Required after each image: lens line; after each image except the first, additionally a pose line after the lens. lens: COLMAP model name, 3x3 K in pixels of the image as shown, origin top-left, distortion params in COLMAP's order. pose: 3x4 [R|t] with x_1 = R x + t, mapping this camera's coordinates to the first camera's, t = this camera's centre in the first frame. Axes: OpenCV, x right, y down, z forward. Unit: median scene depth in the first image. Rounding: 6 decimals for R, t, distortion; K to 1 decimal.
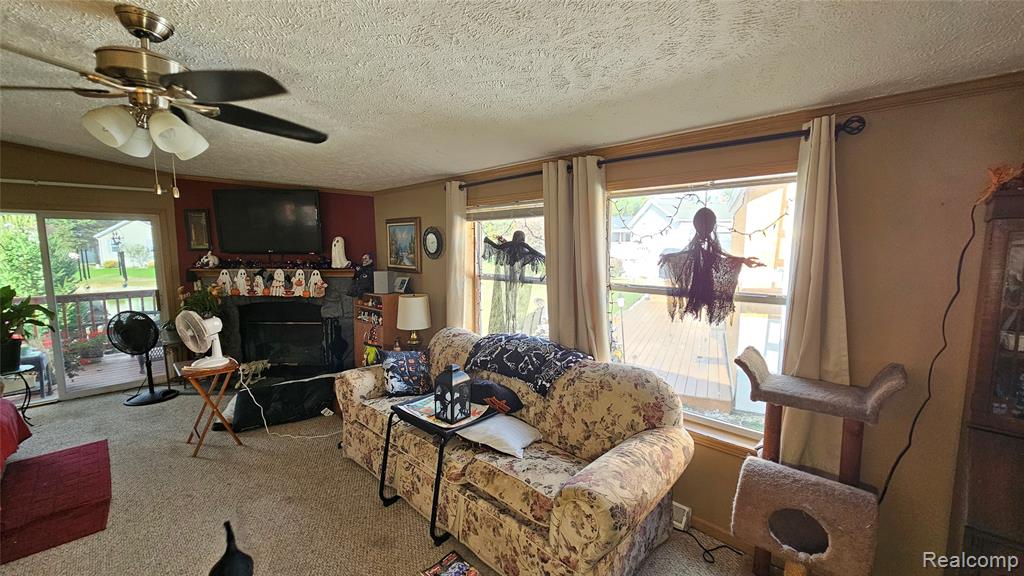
lens RADIAL K [[414.4, 0, 514.0], [0, 414.4, 287.6], [0, 0, 1]] dist [0.002572, -0.001262]
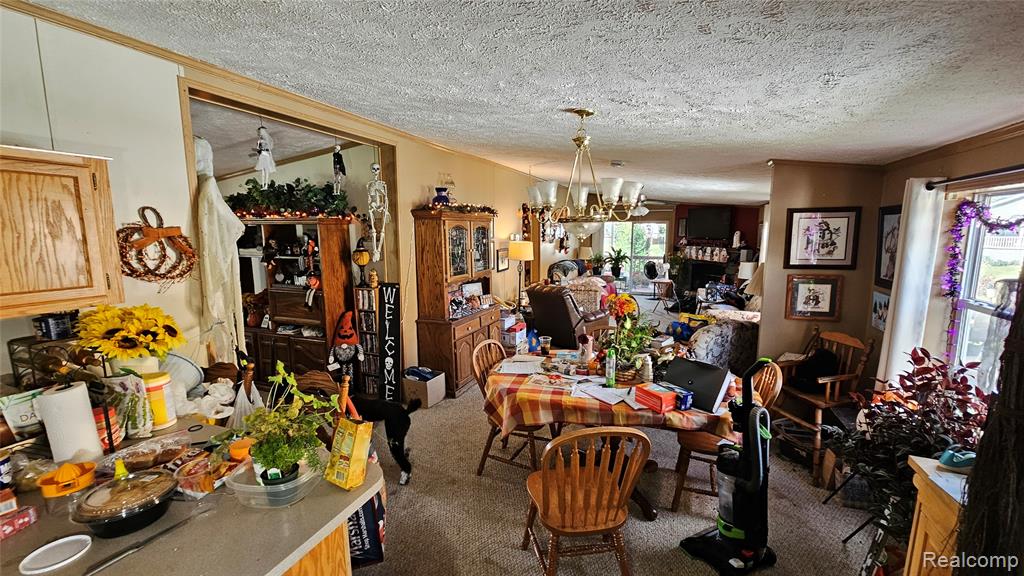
lens RADIAL K [[414.4, 0, 511.7], [0, 414.4, 291.3], [0, 0, 1]] dist [0.002572, -0.001262]
pose [[0.378346, 0.137872, -0.915339, 1.456454], [-0.097786, 0.989266, 0.108588, 0.066306], [0.920485, 0.048423, 0.387767, -0.994553]]
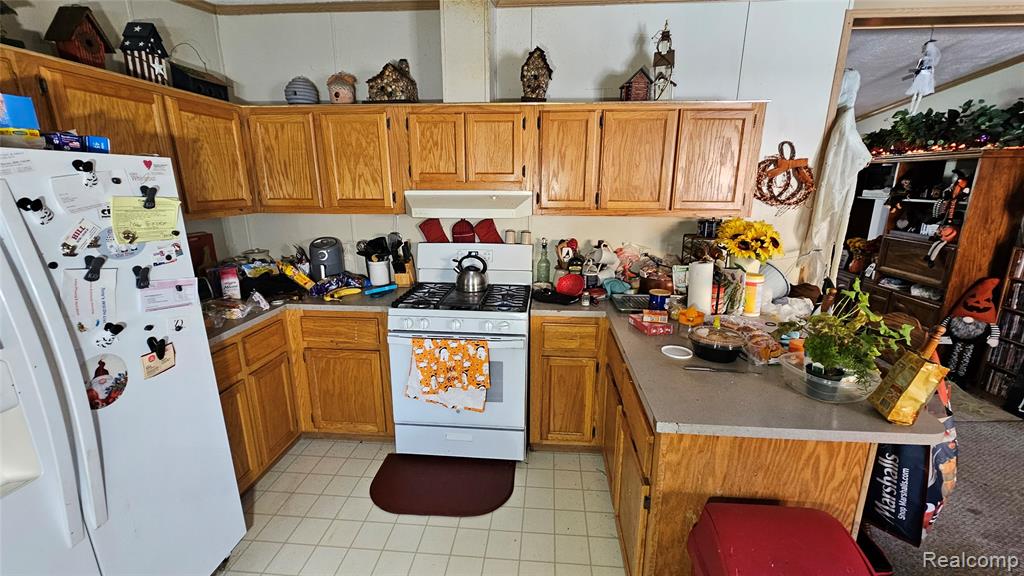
lens RADIAL K [[414.4, 0, 522.2], [0, 414.4, 285.2], [0, 0, 1]] dist [0.002572, -0.001262]
pose [[-0.771179, 0.156222, -0.617153, 1.529834], [-0.068052, 0.943639, 0.323904, 0.101019], [0.632971, 0.291786, -0.717083, -0.950293]]
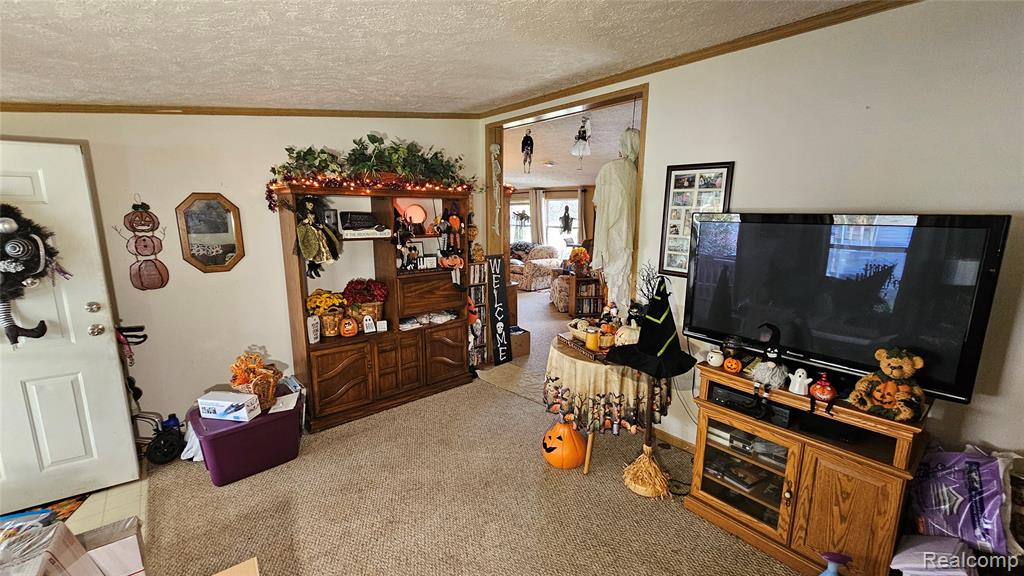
lens RADIAL K [[414.4, 0, 512.1], [0, 414.4, 288.6], [0, 0, 1]] dist [0.002572, -0.001262]
pose [[0.996019, 0.020953, -0.086640, 0.226296], [-0.014130, 0.996805, 0.078618, 0.231695], [0.088011, -0.077081, 0.993133, -2.348744]]
